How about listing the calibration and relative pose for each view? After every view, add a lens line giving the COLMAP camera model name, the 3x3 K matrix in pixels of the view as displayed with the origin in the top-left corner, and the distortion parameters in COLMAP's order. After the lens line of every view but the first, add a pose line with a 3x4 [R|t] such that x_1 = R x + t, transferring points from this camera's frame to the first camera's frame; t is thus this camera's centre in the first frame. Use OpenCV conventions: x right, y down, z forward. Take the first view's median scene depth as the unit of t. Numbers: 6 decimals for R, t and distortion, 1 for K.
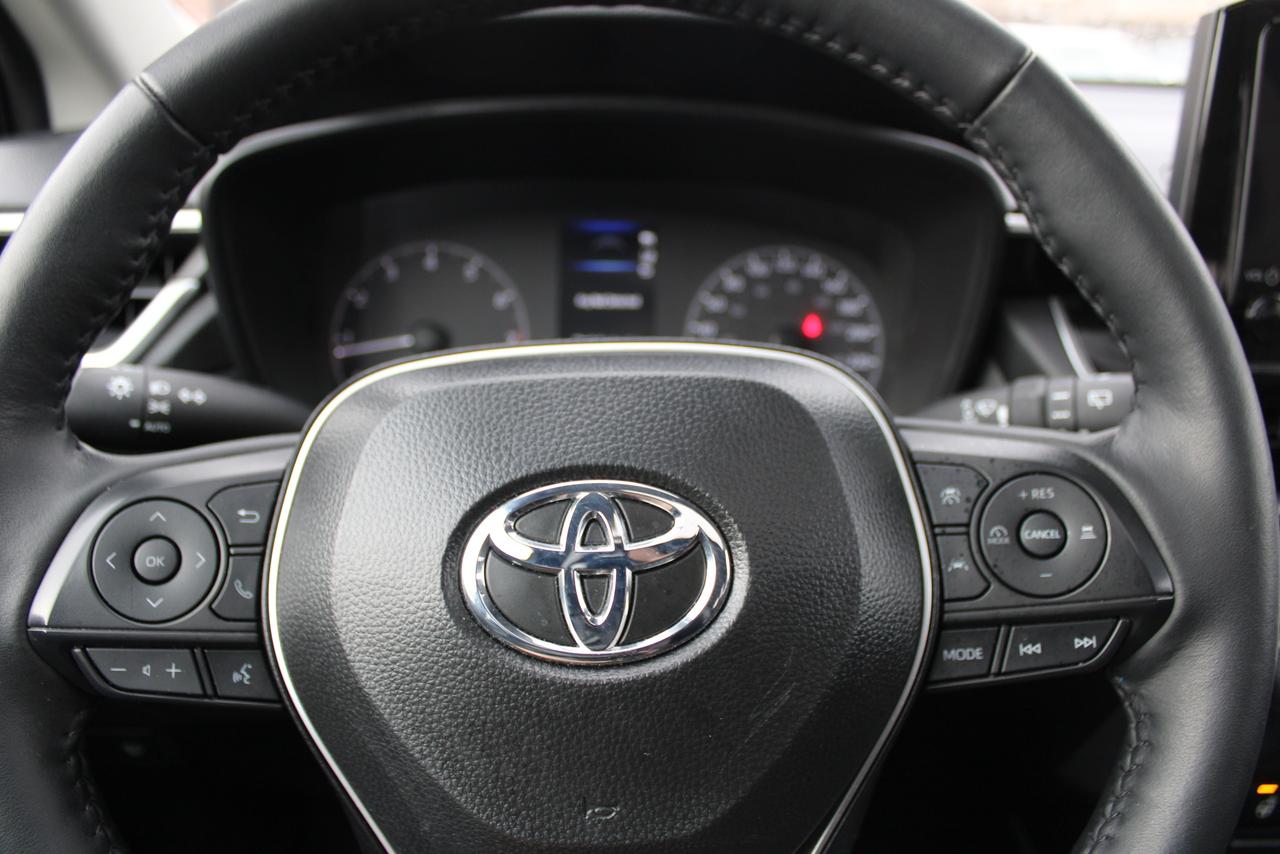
lens RADIAL K [[1062.0, 0, 640.0], [0, 1062.0, 427.0], [0, 0, 1]] dist [-0.167476, 0.136674]
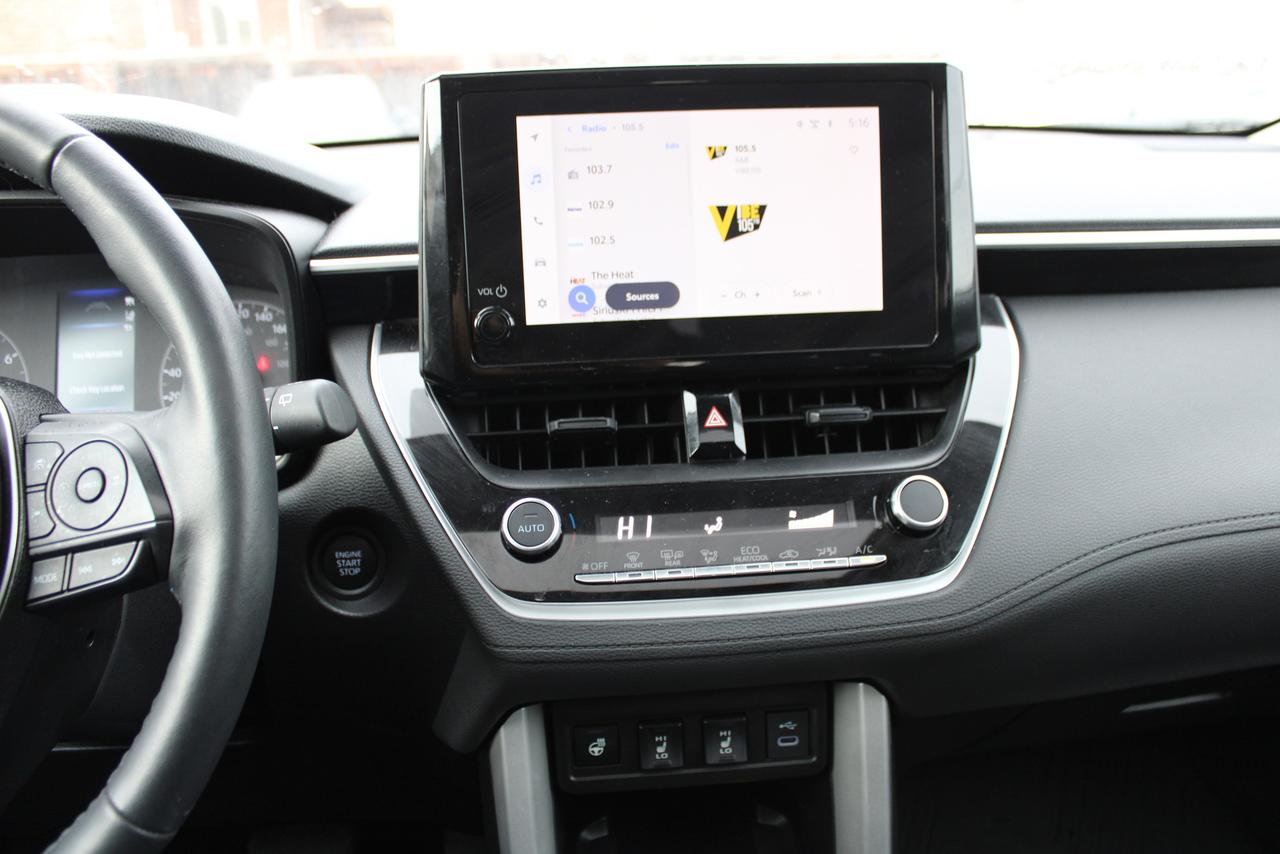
lens RADIAL K [[1062.0, 0, 640.0], [0, 1062.0, 427.0], [0, 0, 1]] dist [-0.167476, 0.136674]
pose [[0.996082, -0.060871, 0.064147, 0.517940], [0.064712, 0.996122, -0.059603, 0.076682], [-0.060271, 0.063520, 0.996159, -0.200754]]
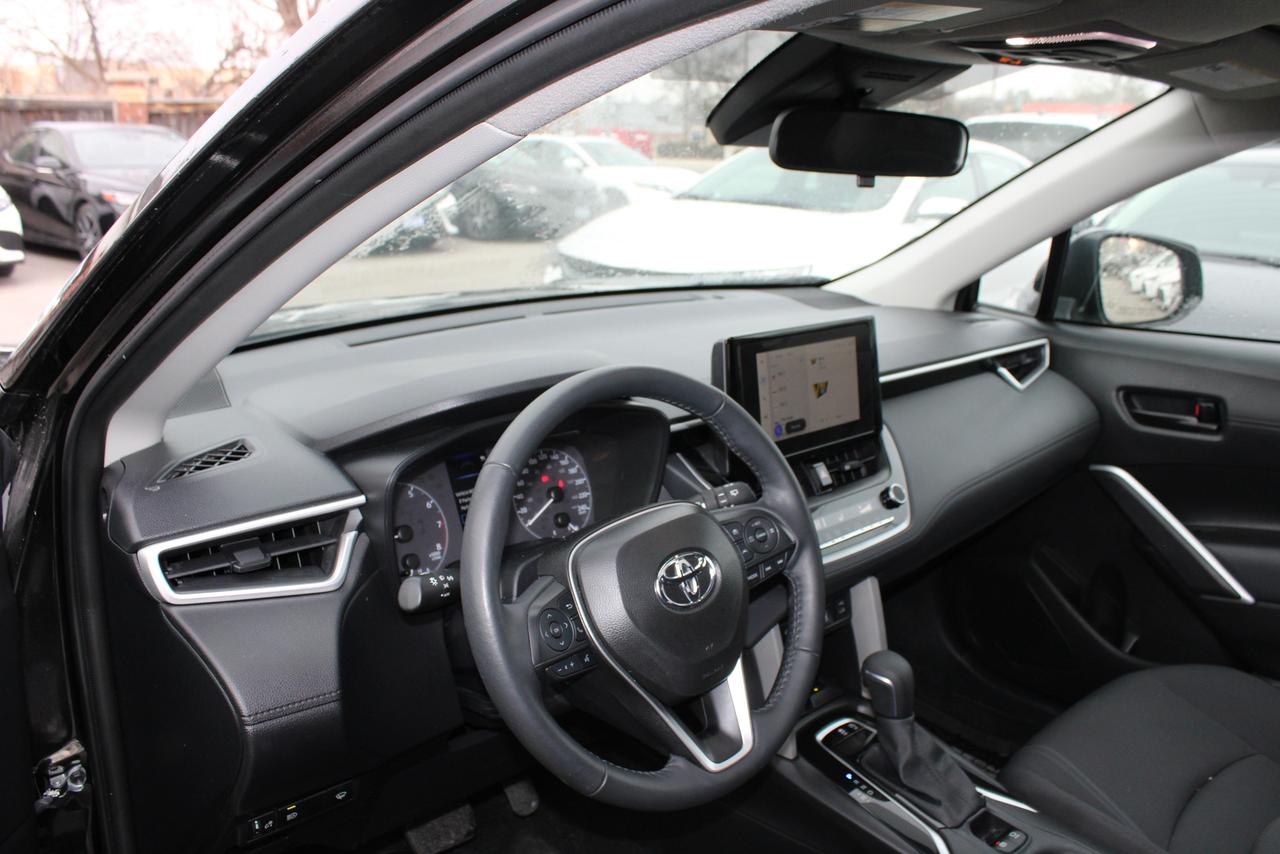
lens RADIAL K [[1062.0, 0, 640.0], [0, 1062.0, 427.0], [0, 0, 1]] dist [-0.167476, 0.136674]
pose [[0.747321, -0.175168, 0.640959, -1.063720], [0.229493, 0.973309, -0.001580, -0.167033], [-0.623574, 0.148277, 0.767574, -0.742047]]
